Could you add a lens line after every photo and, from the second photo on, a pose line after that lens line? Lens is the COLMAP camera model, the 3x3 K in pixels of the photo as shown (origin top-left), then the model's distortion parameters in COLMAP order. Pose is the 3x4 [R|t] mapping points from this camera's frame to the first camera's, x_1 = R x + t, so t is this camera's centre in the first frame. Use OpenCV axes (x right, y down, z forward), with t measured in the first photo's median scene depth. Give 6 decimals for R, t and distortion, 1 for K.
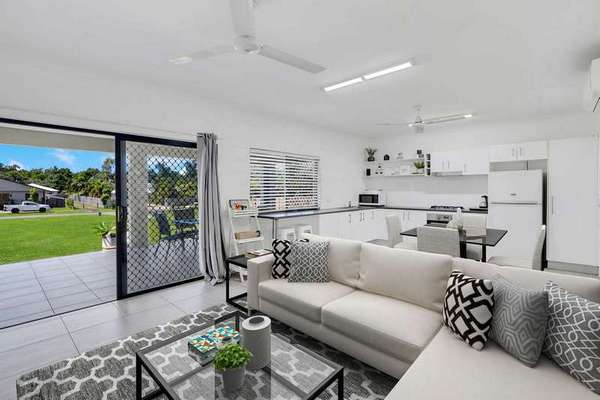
lens RADIAL K [[277.3, 0, 300.4], [0, 277.3, 194.0], [0, 0, 1]] dist [-0.000783, -0.000088]
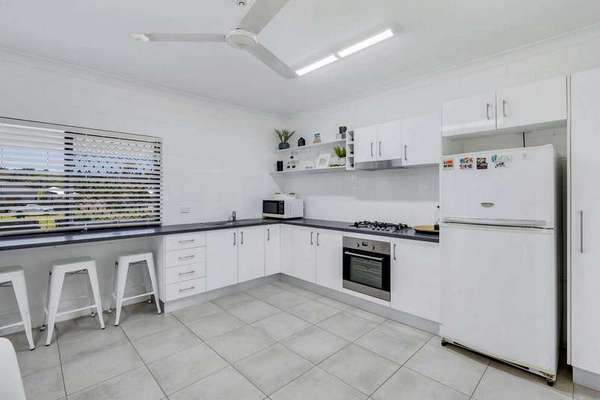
lens RADIAL K [[281.2, 0, 299.6], [0, 281.2, 193.1], [0, 0, 1]] dist [0.022742, 0.000022]
pose [[0.998397, 0.004061, -0.056454, 0.388043], [-0.004994, 0.999853, -0.016380, -0.006048], [0.056379, 0.016636, 0.998271, 0.413597]]
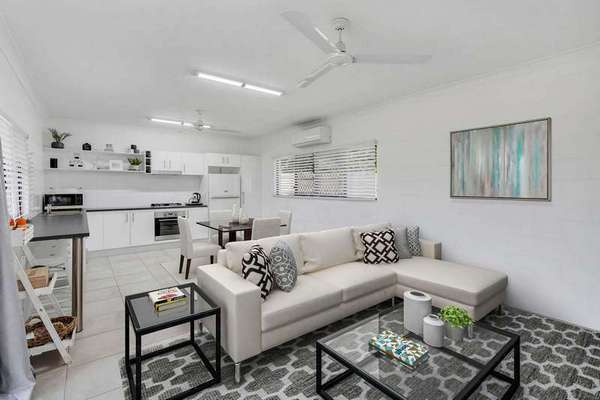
lens RADIAL K [[267.1, 0, 289.1], [0, 267.1, 186.2], [0, 0, 1]] dist [0.001520, 0.000402]
pose [[0.195344, 0.004270, 0.980725, -0.360051], [0.016518, 0.999834, -0.007643, -0.005868], [-0.980596, 0.017693, 0.195241, 0.332968]]
